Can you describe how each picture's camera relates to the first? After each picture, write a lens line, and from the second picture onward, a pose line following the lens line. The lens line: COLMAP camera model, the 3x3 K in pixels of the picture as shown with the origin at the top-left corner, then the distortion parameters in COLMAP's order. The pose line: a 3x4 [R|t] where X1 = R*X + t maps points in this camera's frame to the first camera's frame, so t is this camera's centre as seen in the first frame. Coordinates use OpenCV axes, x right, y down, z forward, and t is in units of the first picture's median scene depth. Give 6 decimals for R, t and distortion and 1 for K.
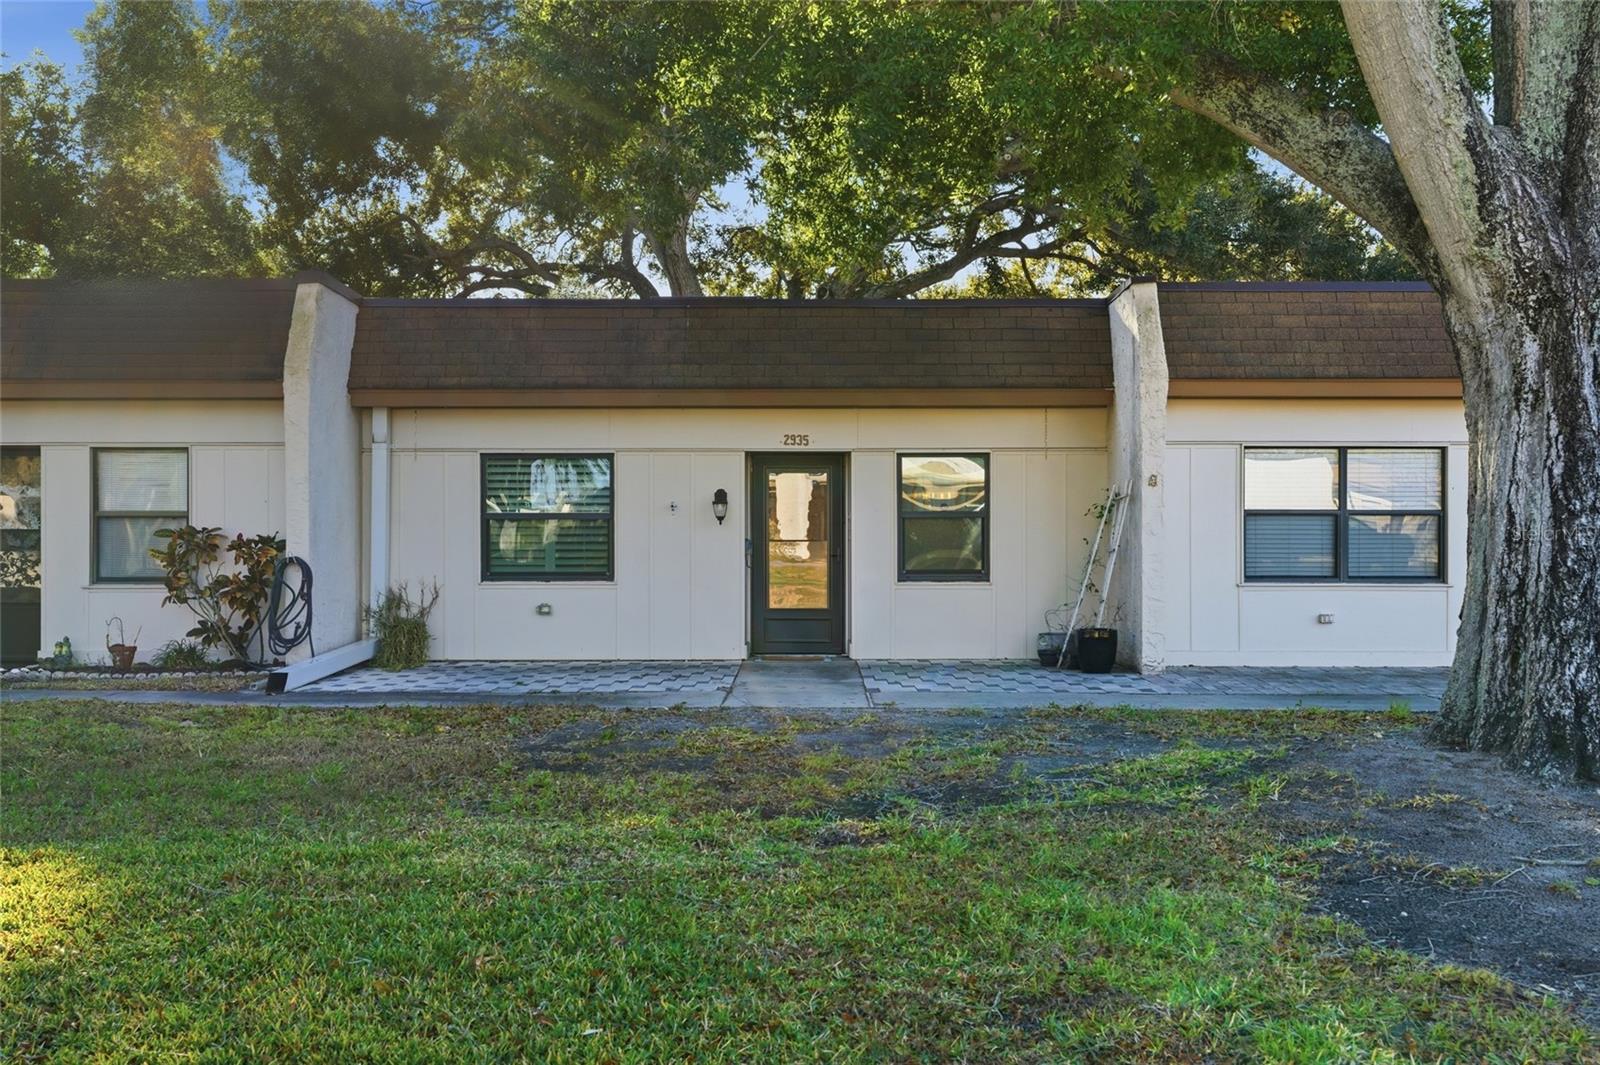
lens RADIAL K [[1565.5, 0, 801.0], [0, 1565.5, 536.4], [0, 0, 1]] dist [0.001601, 0.000000]
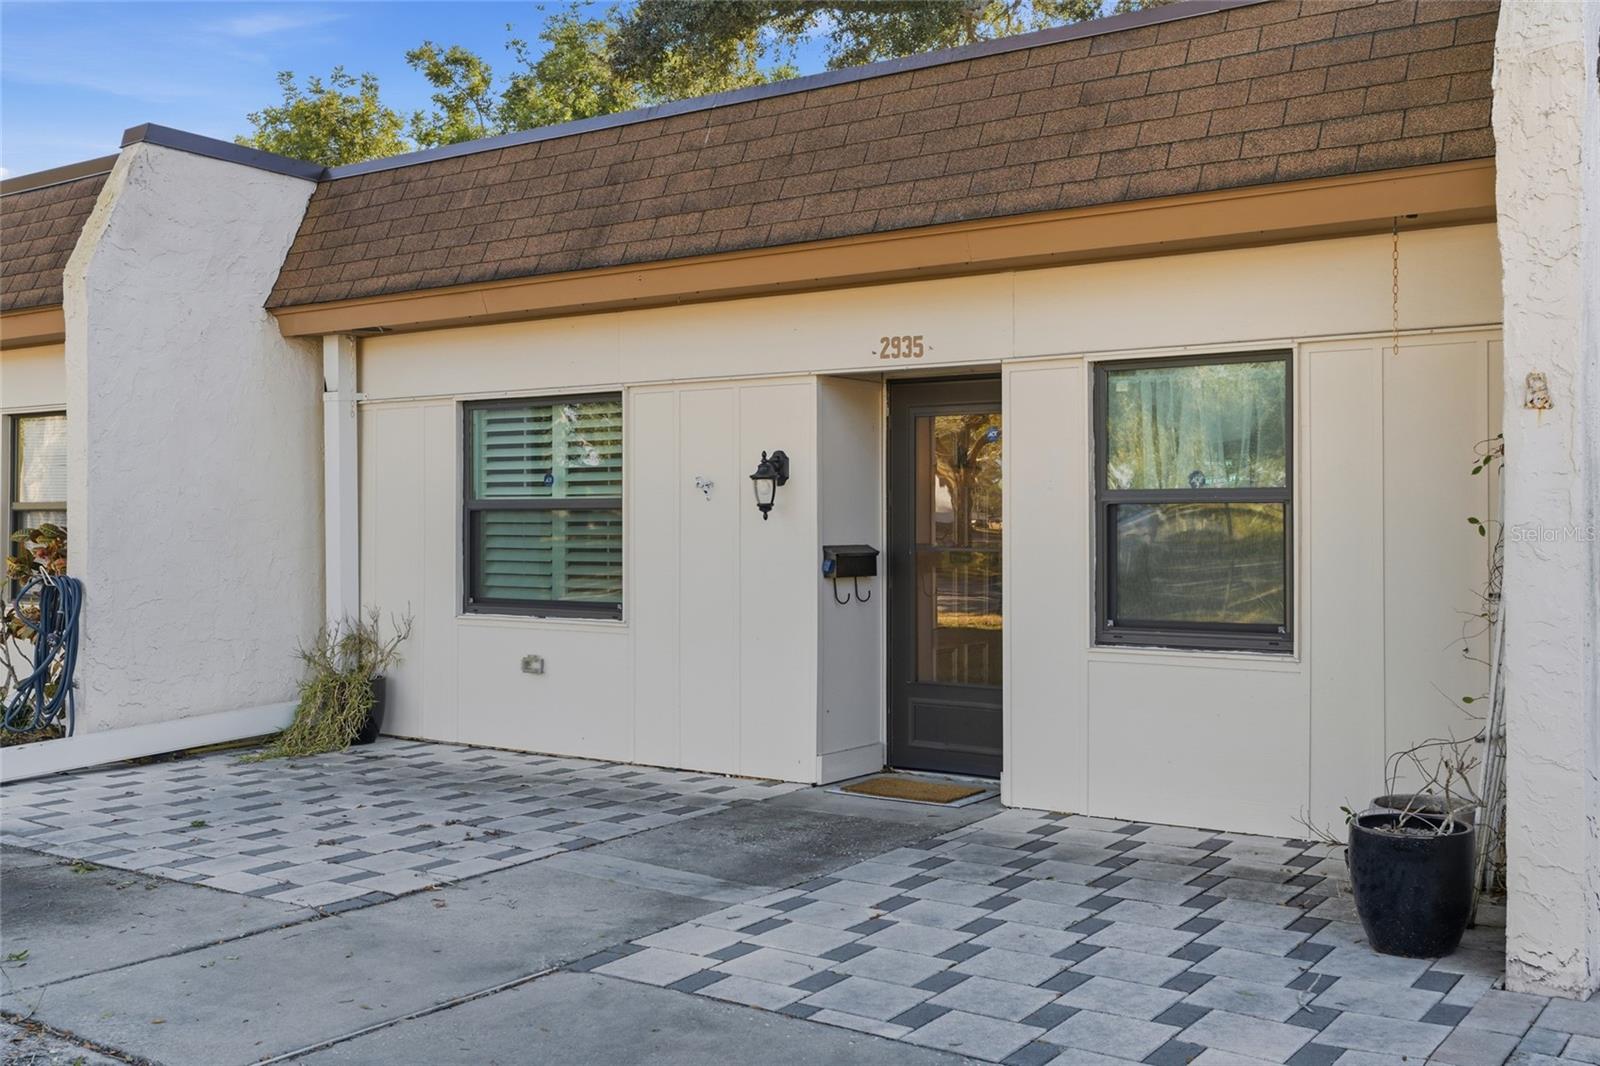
lens RADIAL K [[1565.5, 0, 798.7], [0, 1565.5, 527.6], [0, 0, 1]] dist [0.001601, 0.000000]
pose [[0.844600, 0.001574, -0.535396, 0.232081], [0.007442, 0.999865, 0.014679, -0.012399], [0.535347, -0.016383, 0.844473, 0.564798]]
